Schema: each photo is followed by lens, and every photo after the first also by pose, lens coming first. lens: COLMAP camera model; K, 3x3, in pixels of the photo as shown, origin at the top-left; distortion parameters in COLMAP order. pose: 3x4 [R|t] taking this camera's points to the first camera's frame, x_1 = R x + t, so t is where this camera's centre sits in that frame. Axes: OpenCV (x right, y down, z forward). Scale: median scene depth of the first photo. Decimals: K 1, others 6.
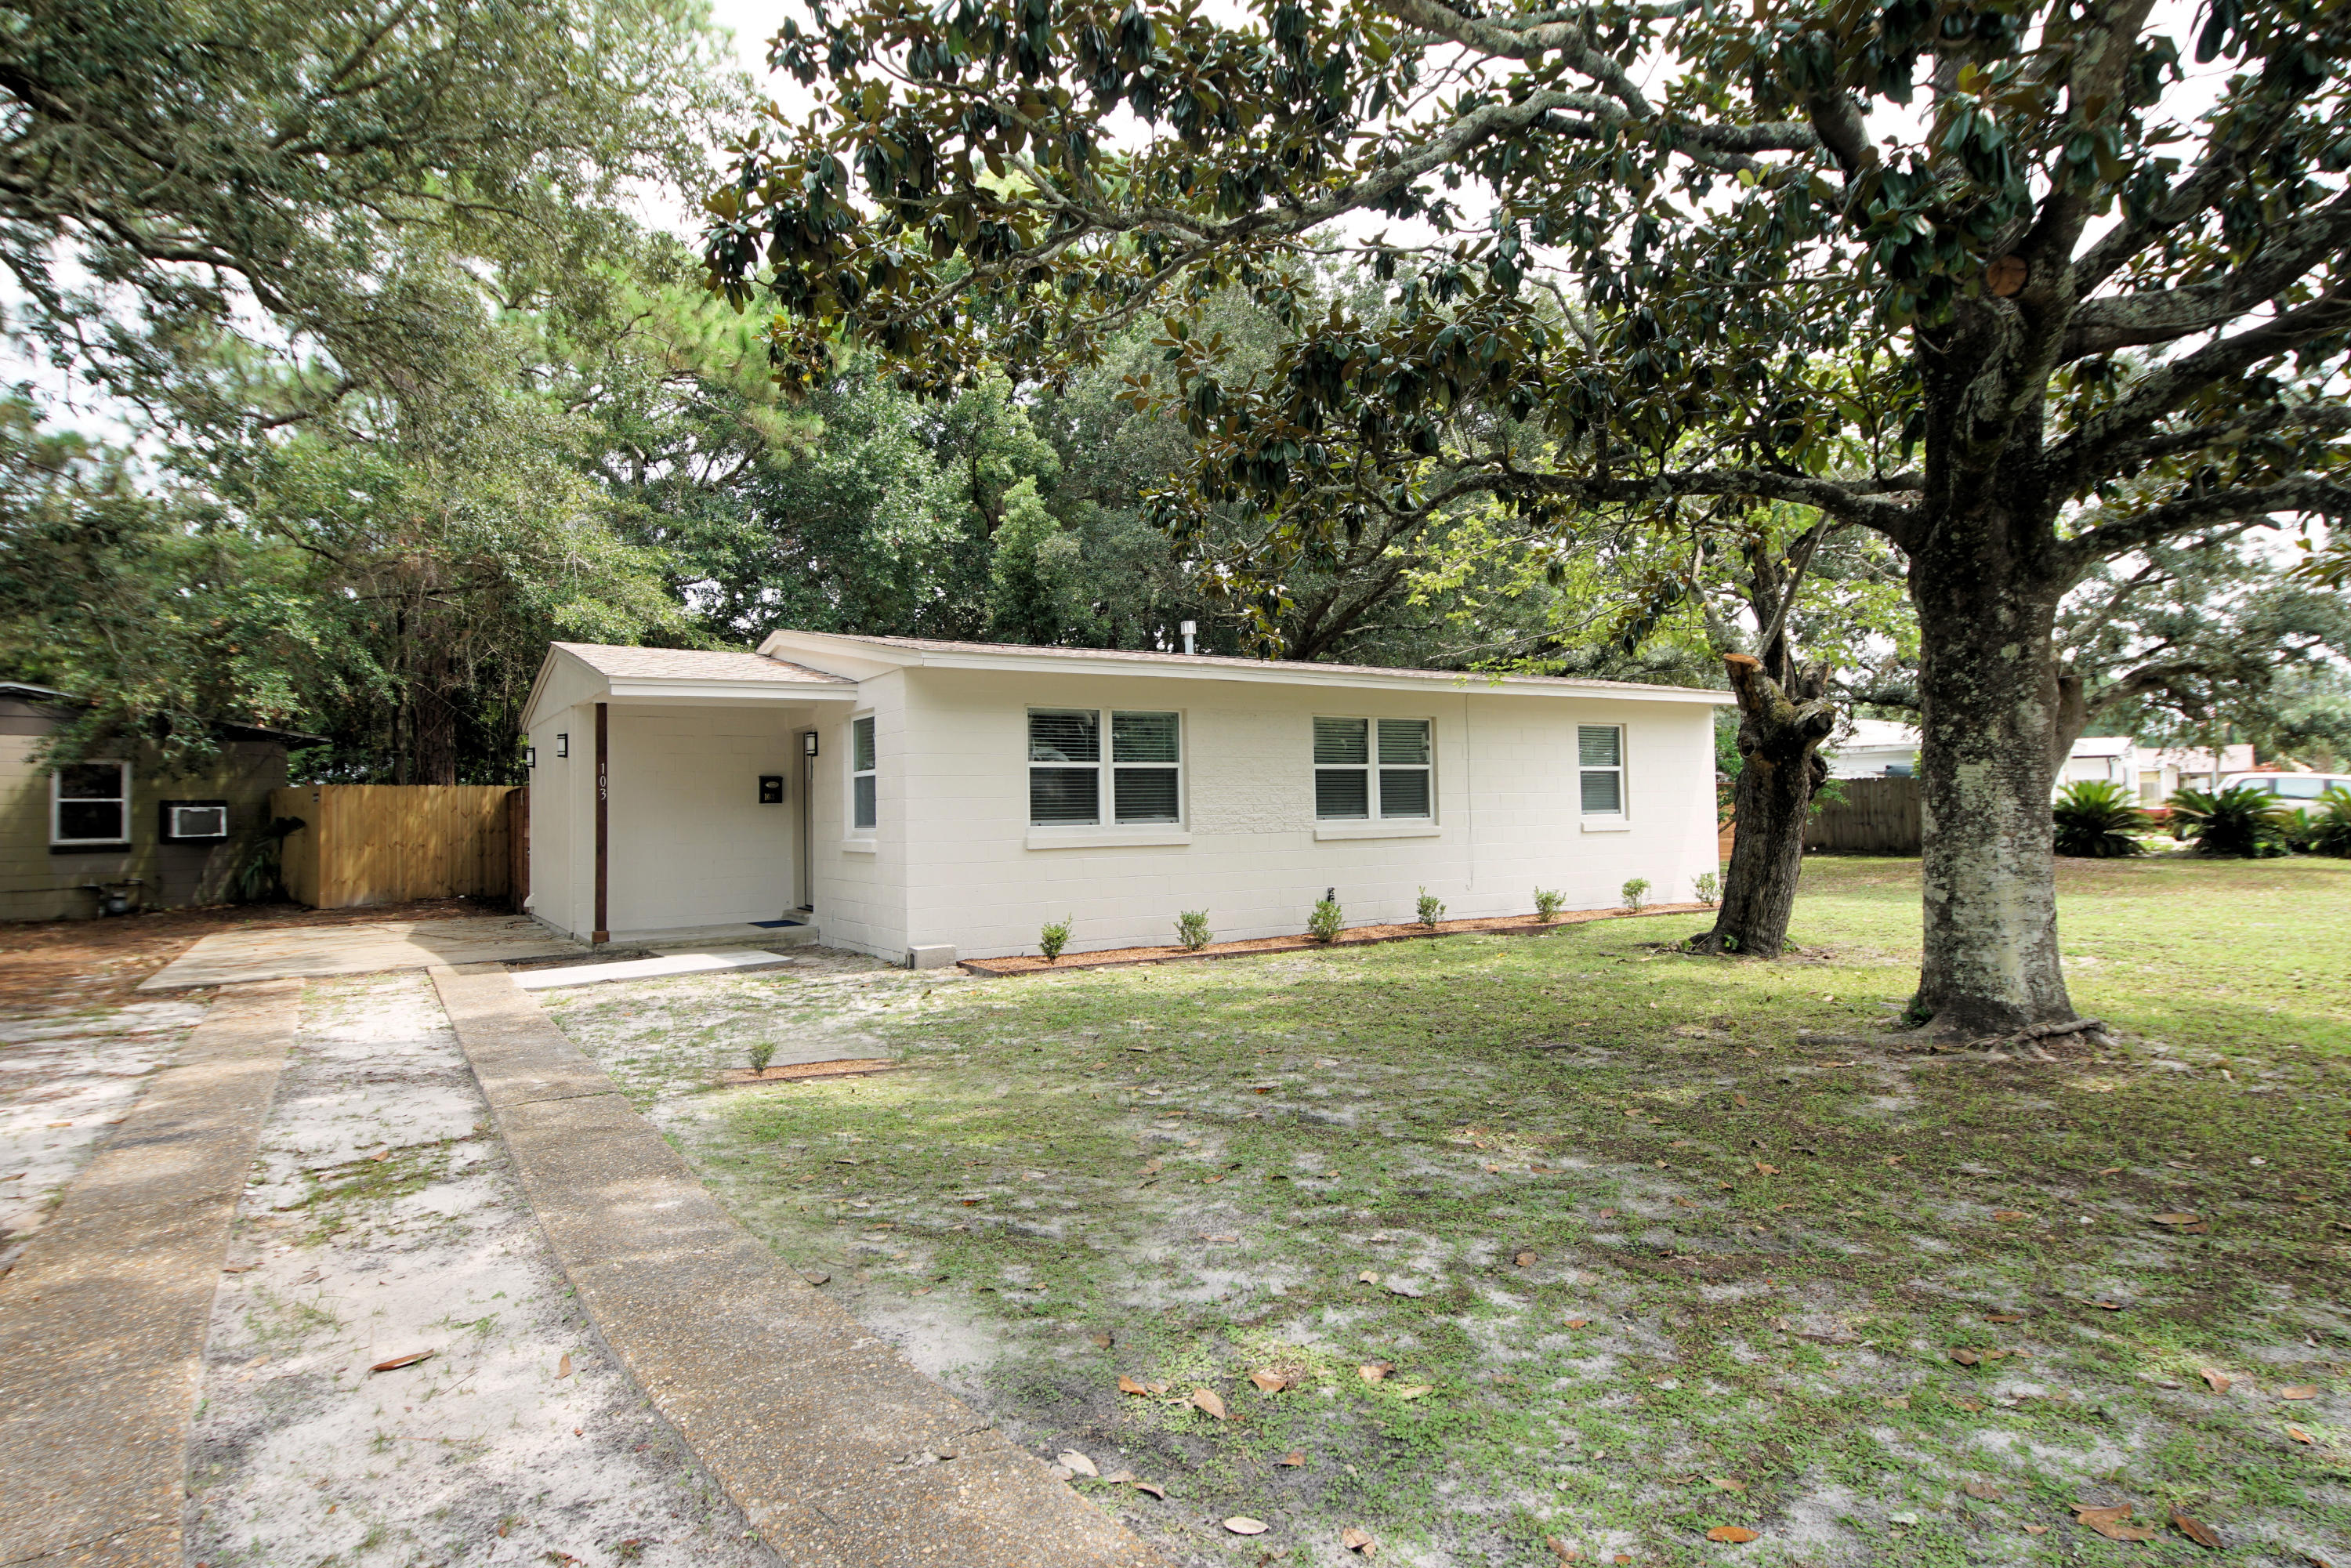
lens RADIAL K [[1276.1, 0, 1175.5], [0, 1276.1, 784.0], [0, 0, 1]] dist [0.000168, -0.000123]
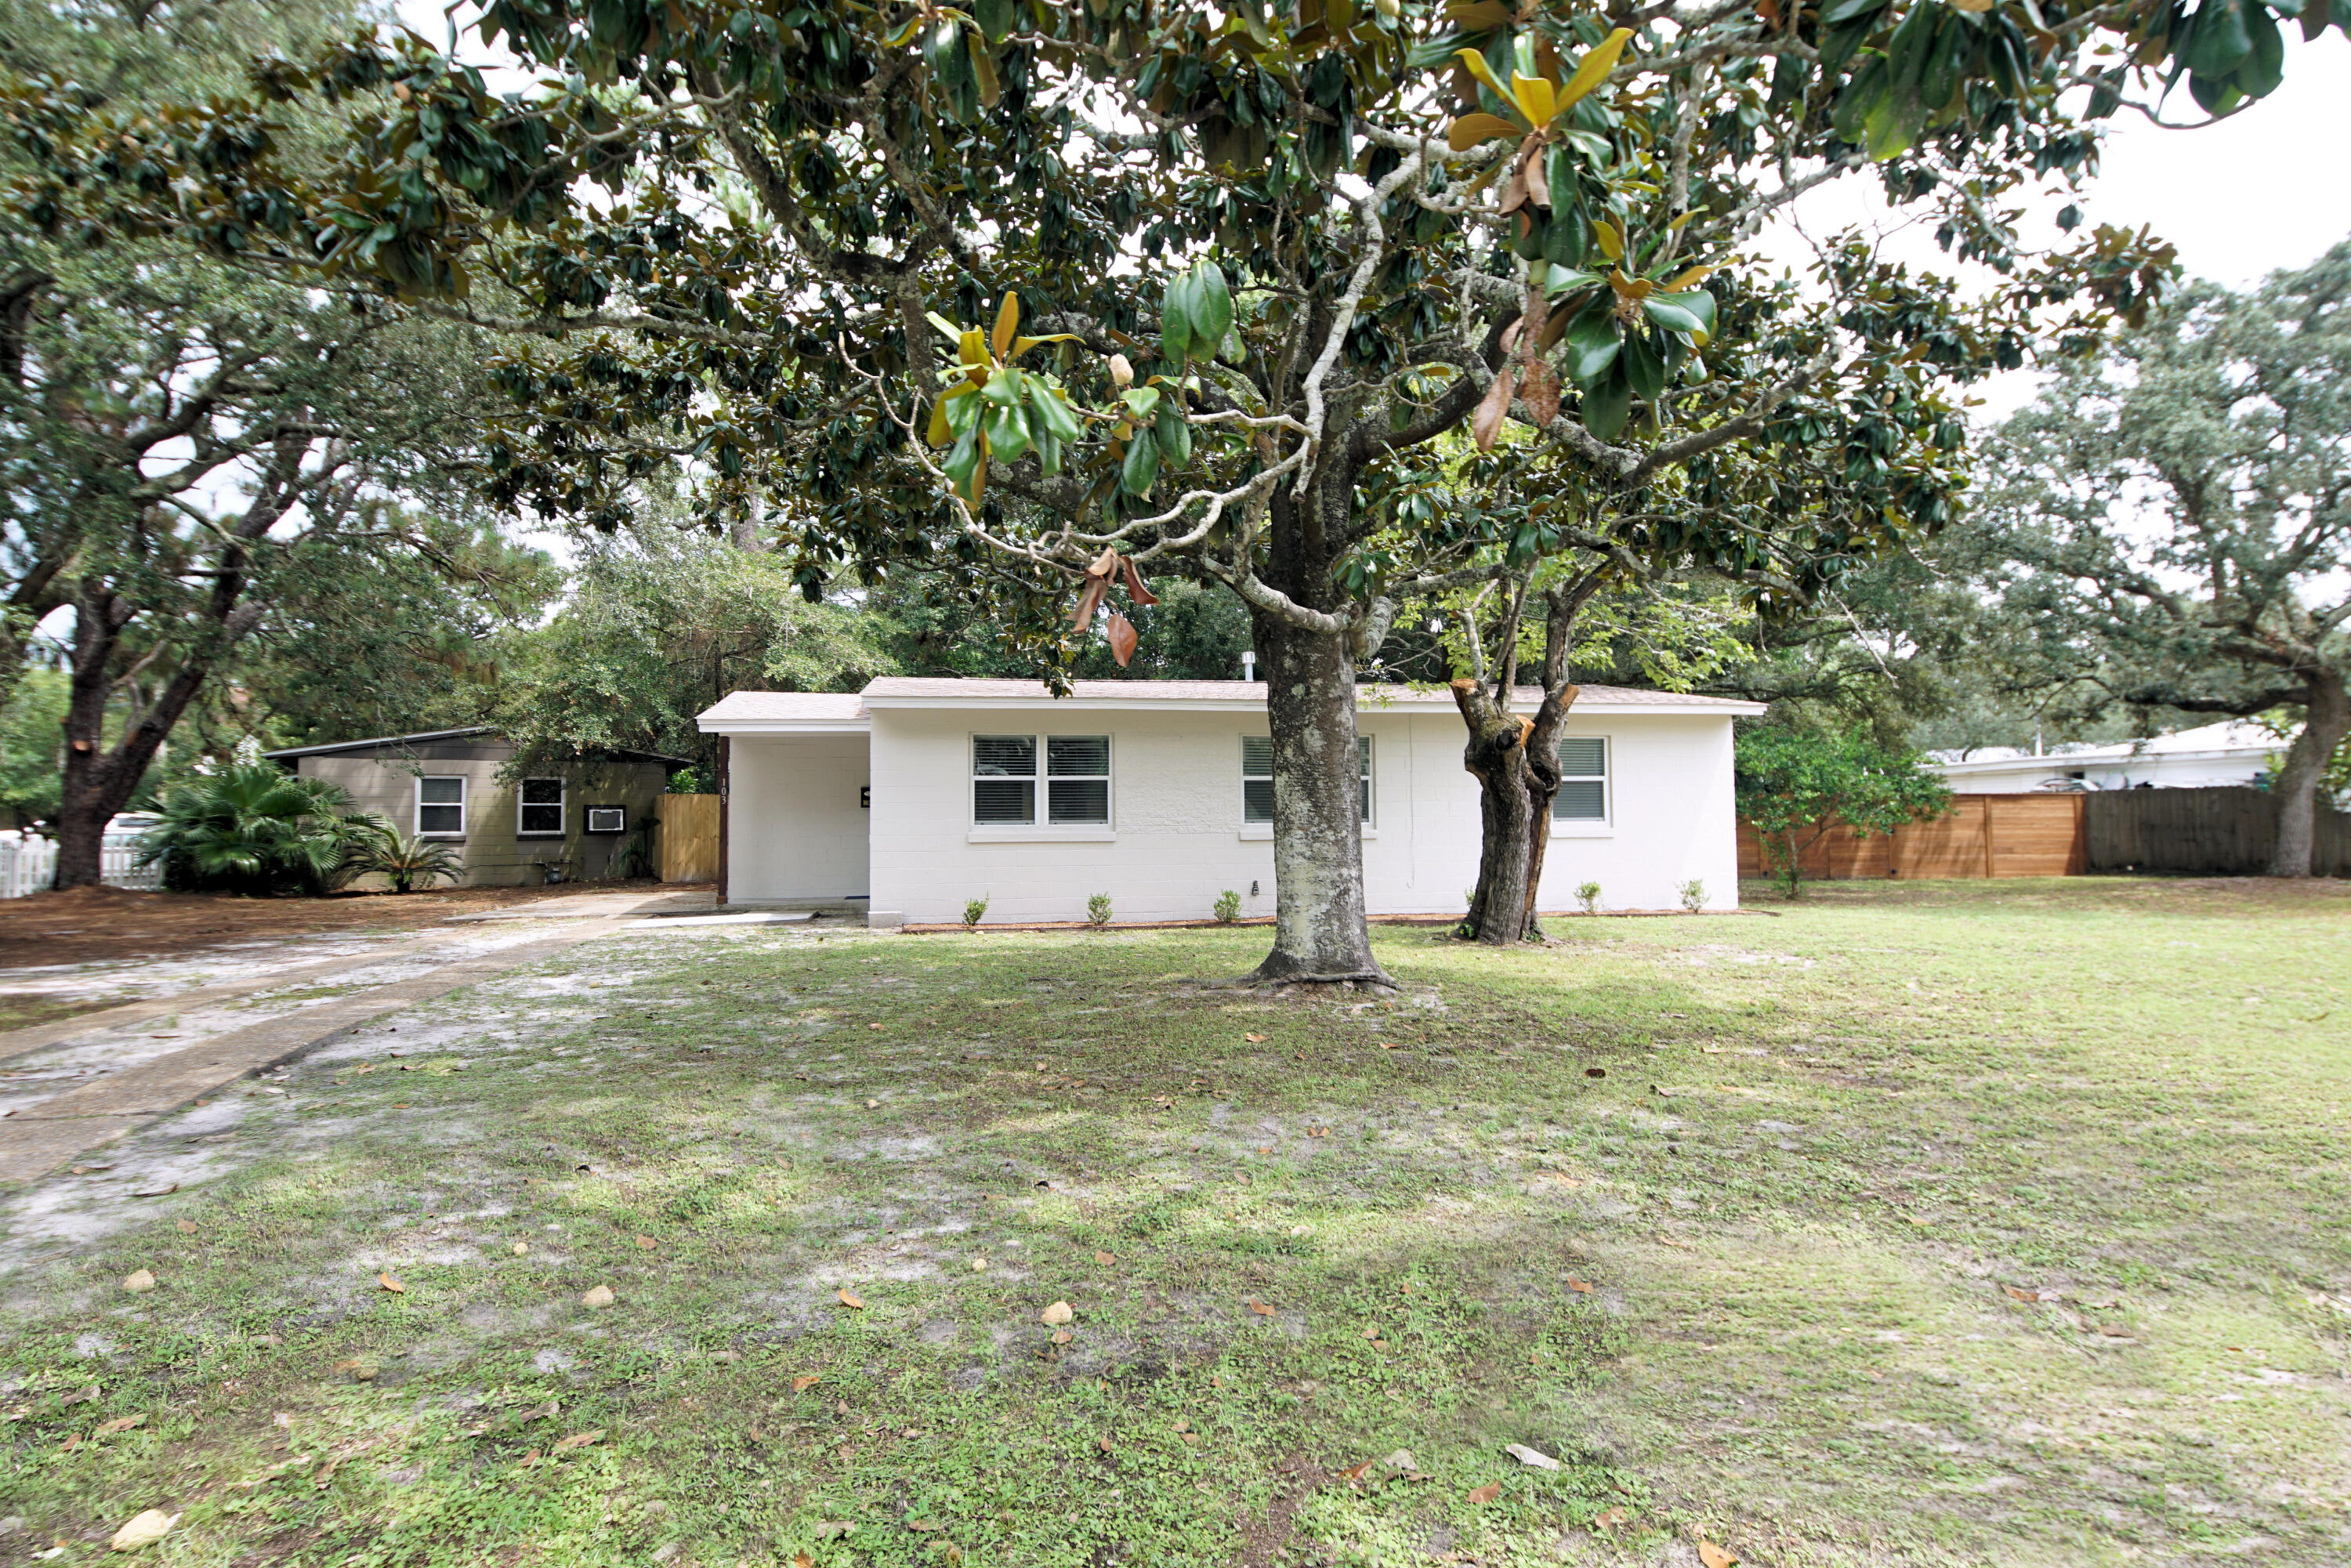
lens RADIAL K [[1276.1, 0, 1175.5], [0, 1276.1, 784.0], [0, 0, 1]] dist [0.000168, -0.000123]
pose [[0.930595, -0.001991, -0.366044, 0.542248], [-0.001727, 0.999950, -0.009831, 0.003380], [0.366045, 0.009781, 0.930546, -0.146512]]
